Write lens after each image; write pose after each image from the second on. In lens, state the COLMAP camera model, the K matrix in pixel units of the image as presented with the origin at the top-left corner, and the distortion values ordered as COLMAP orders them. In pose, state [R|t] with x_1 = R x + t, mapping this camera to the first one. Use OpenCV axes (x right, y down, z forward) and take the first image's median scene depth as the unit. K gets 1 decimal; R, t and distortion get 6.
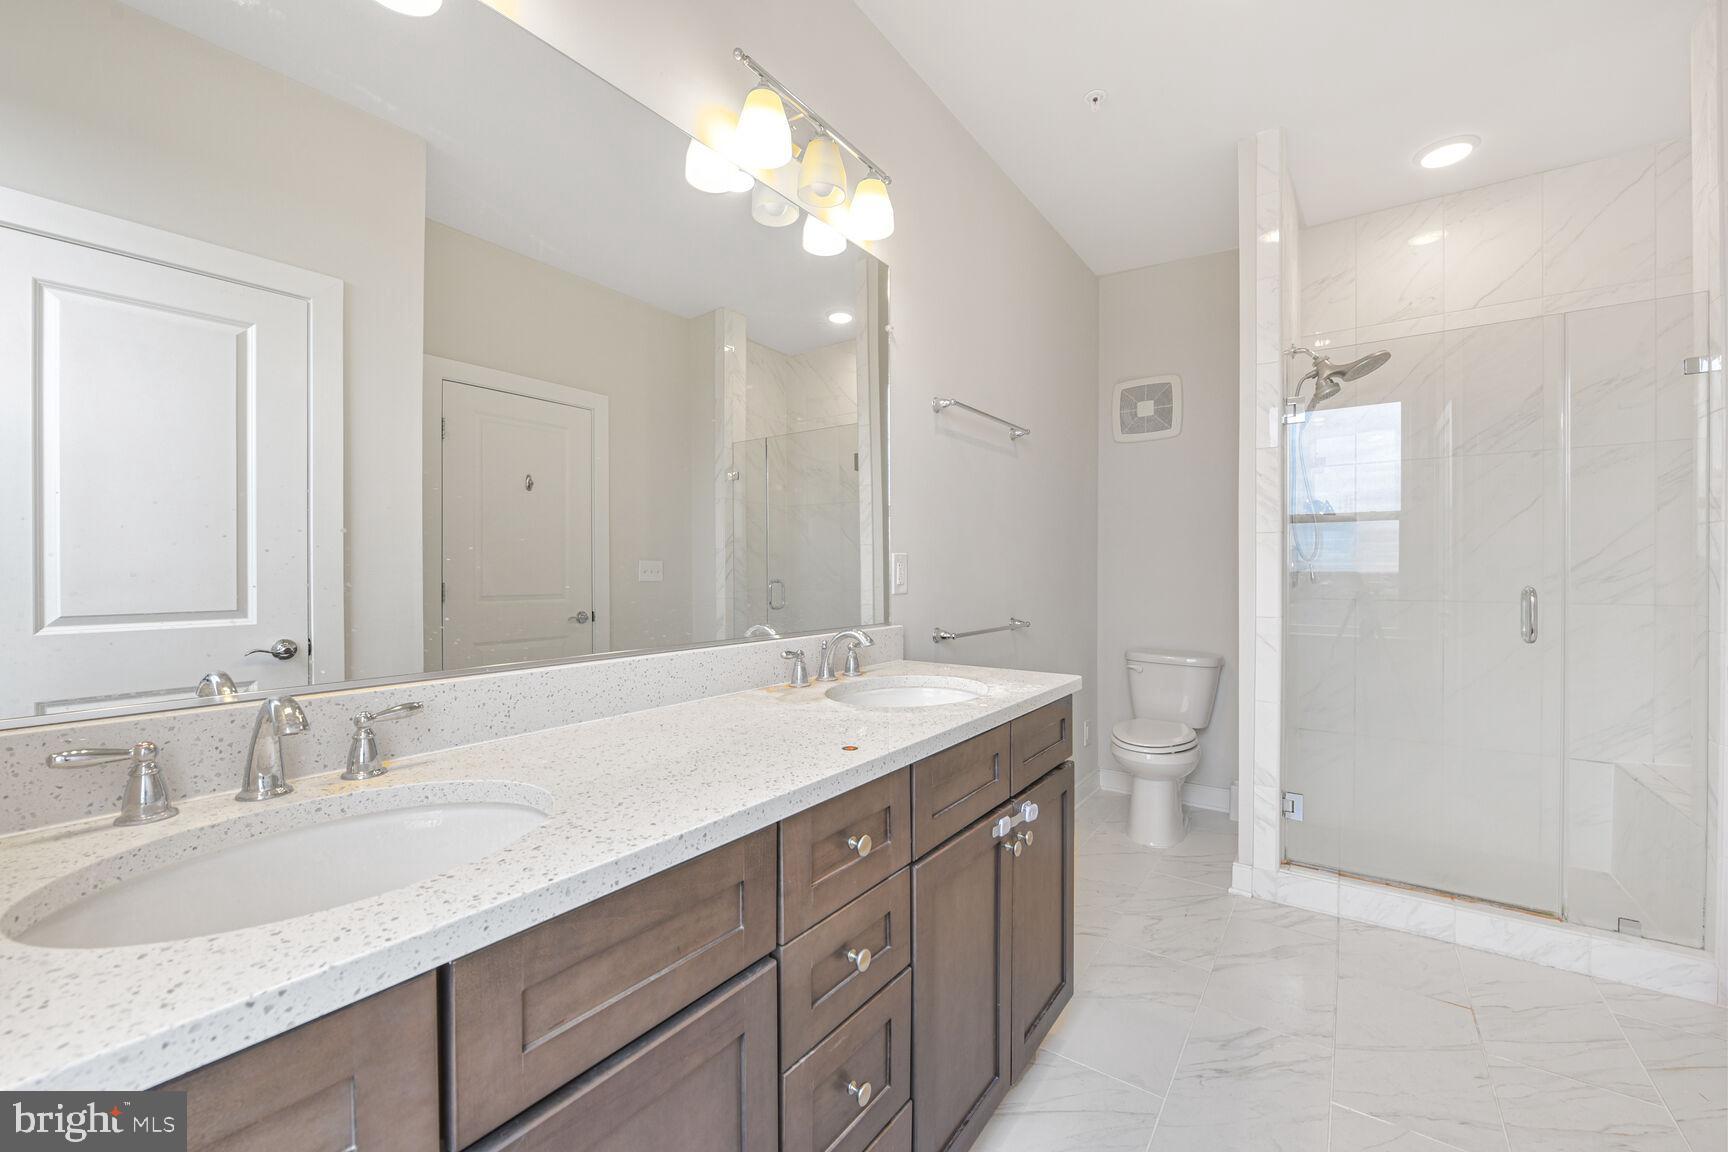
lens RADIAL K [[680.8, 0, 860.7], [0, 680.8, 577.0], [0, 0, 1]] dist [-0.007866, -0.000573]
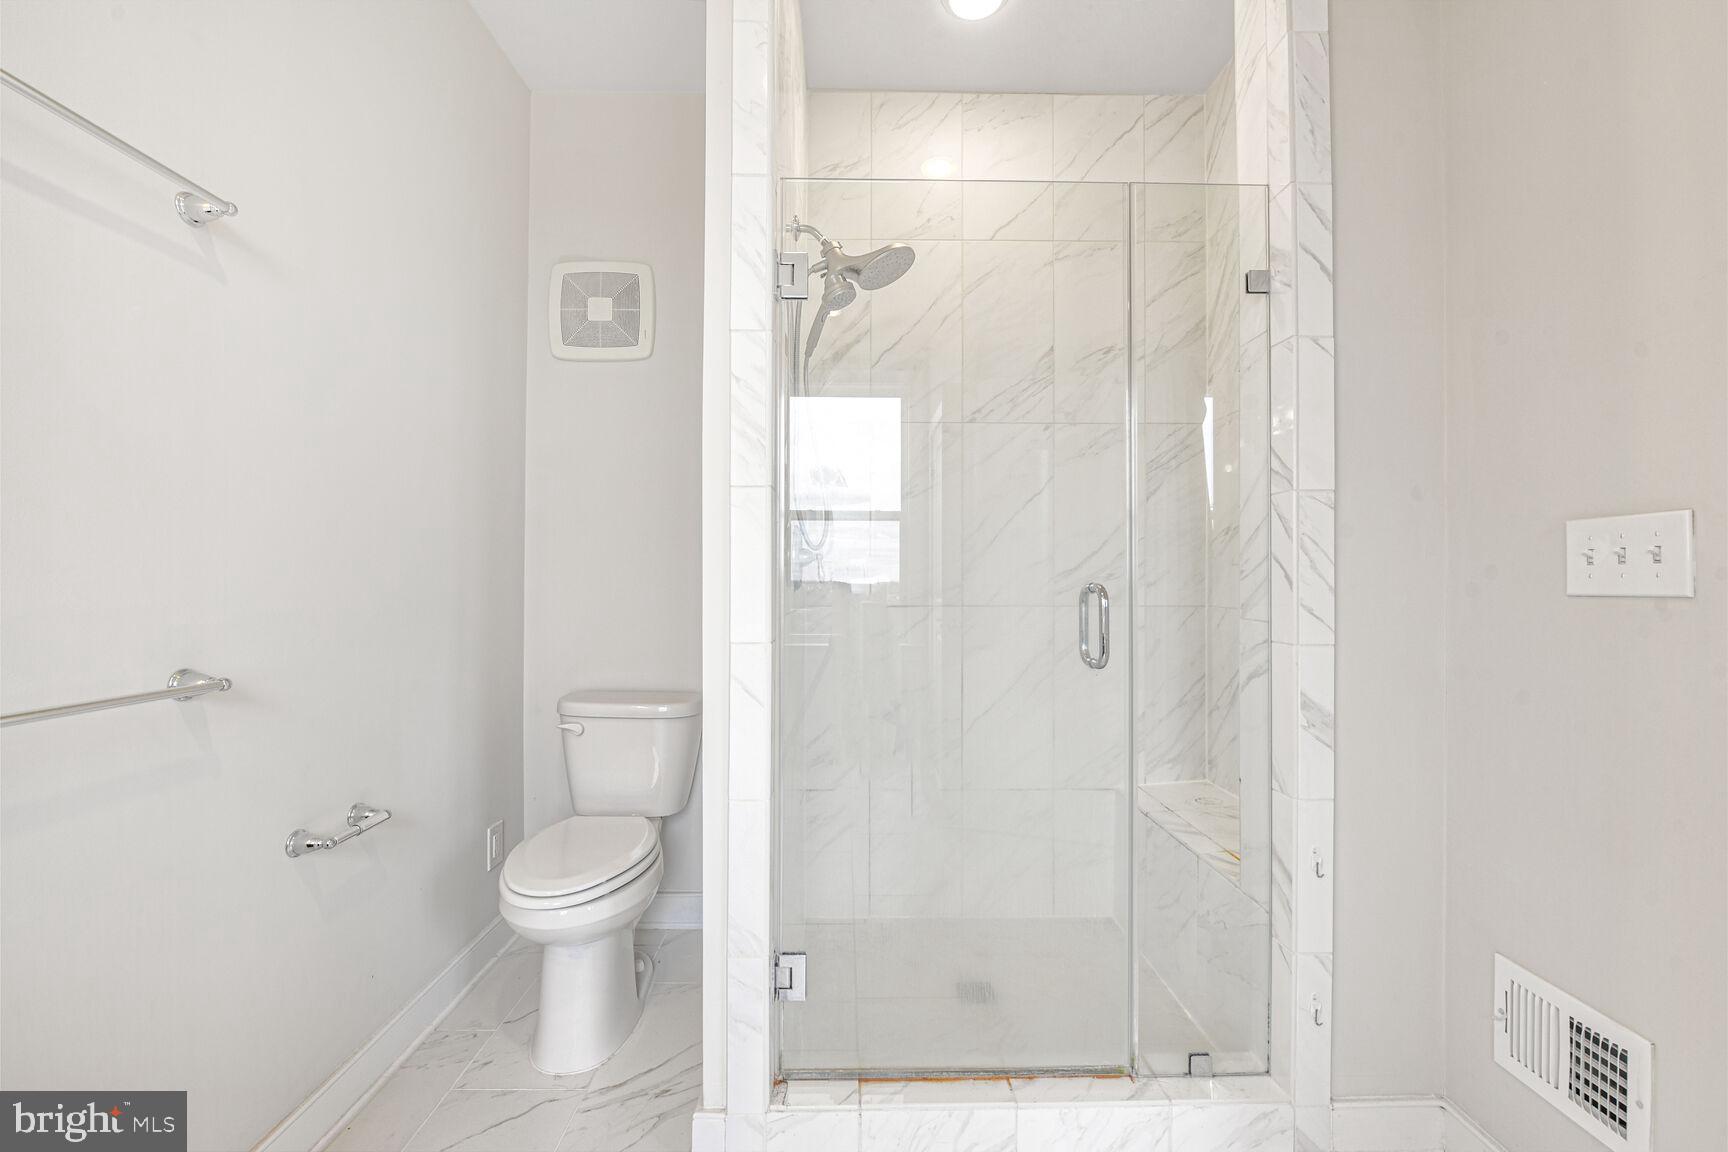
lens RADIAL K [[680.8, 0, 860.7], [0, 680.8, 577.0], [0, 0, 1]] dist [-0.007866, -0.000573]
pose [[0.802015, 0.007107, 0.597262, 0.309266], [0.001407, 0.999904, -0.013787, 0.013211], [-0.597303, 0.011898, 0.801928, 0.456619]]
